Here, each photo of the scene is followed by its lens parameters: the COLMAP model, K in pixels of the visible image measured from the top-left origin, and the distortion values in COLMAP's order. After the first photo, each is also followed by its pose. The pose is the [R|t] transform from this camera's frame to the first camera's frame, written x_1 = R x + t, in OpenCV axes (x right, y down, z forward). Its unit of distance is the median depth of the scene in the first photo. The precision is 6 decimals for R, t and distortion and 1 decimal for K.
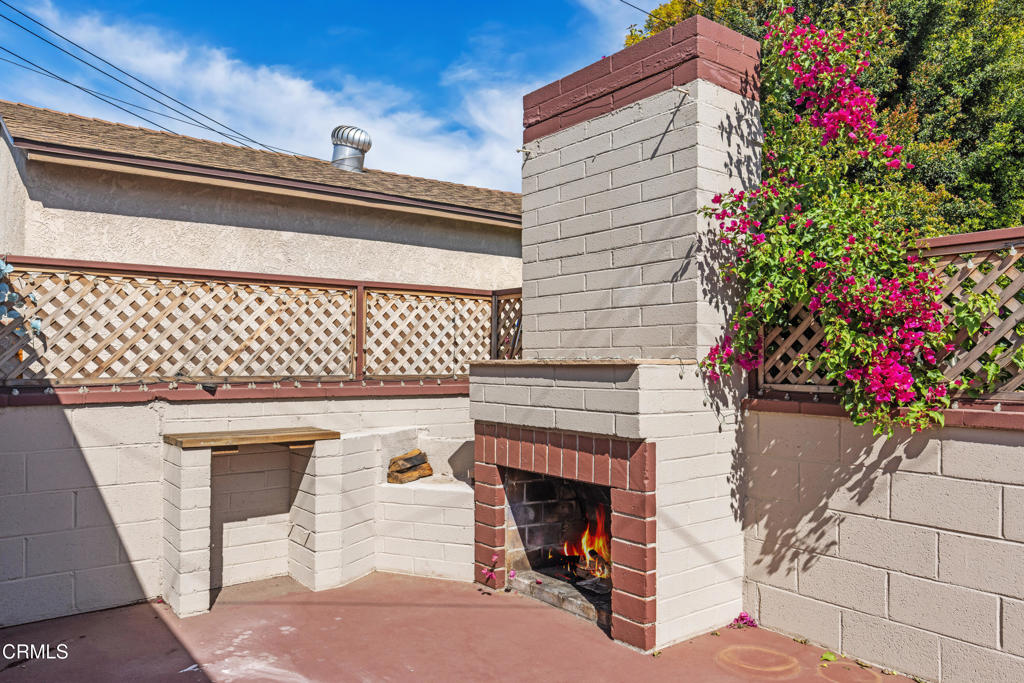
lens RADIAL K [[744.7, 0, 513.2], [0, 744.7, 348.6], [0, 0, 1]] dist [-0.008955, 0.007999]
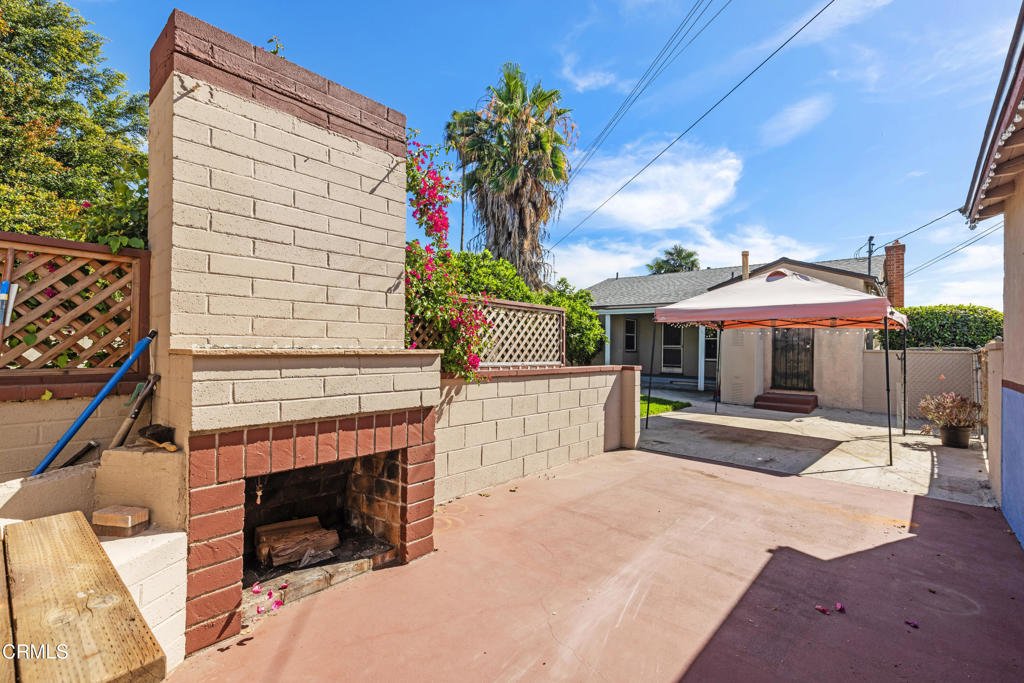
lens RADIAL K [[468.6, 0, 507.4], [0, 468.6, 333.6], [0, 0, 1]] dist [0.004135, -0.000308]
pose [[-0.216213, 0.018715, 0.976167, -0.632986], [-0.037124, 0.998936, -0.027374, 0.000942], [-0.975640, -0.042158, -0.215288, 0.896150]]
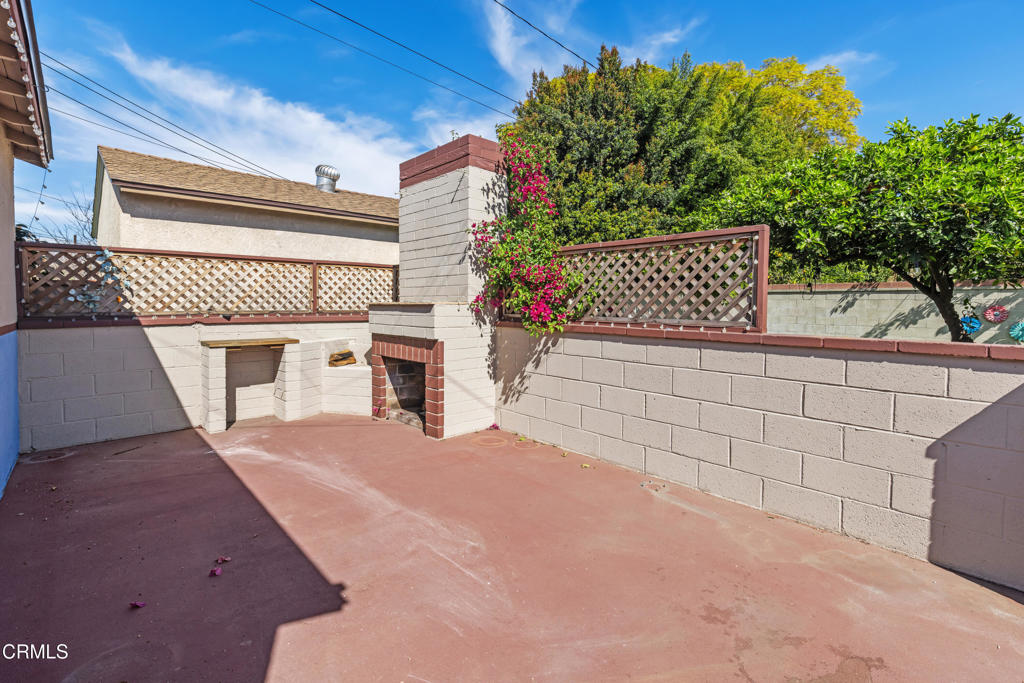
lens RADIAL K [[468.6, 0, 504.9], [0, 468.6, 310.6], [0, 0, 1]] dist [0.004135, -0.000308]
pose [[0.995401, -0.000865, 0.095788, 0.200678], [-0.002265, 0.999467, 0.032562, -0.003952], [-0.095766, -0.032629, 0.994869, -0.283773]]
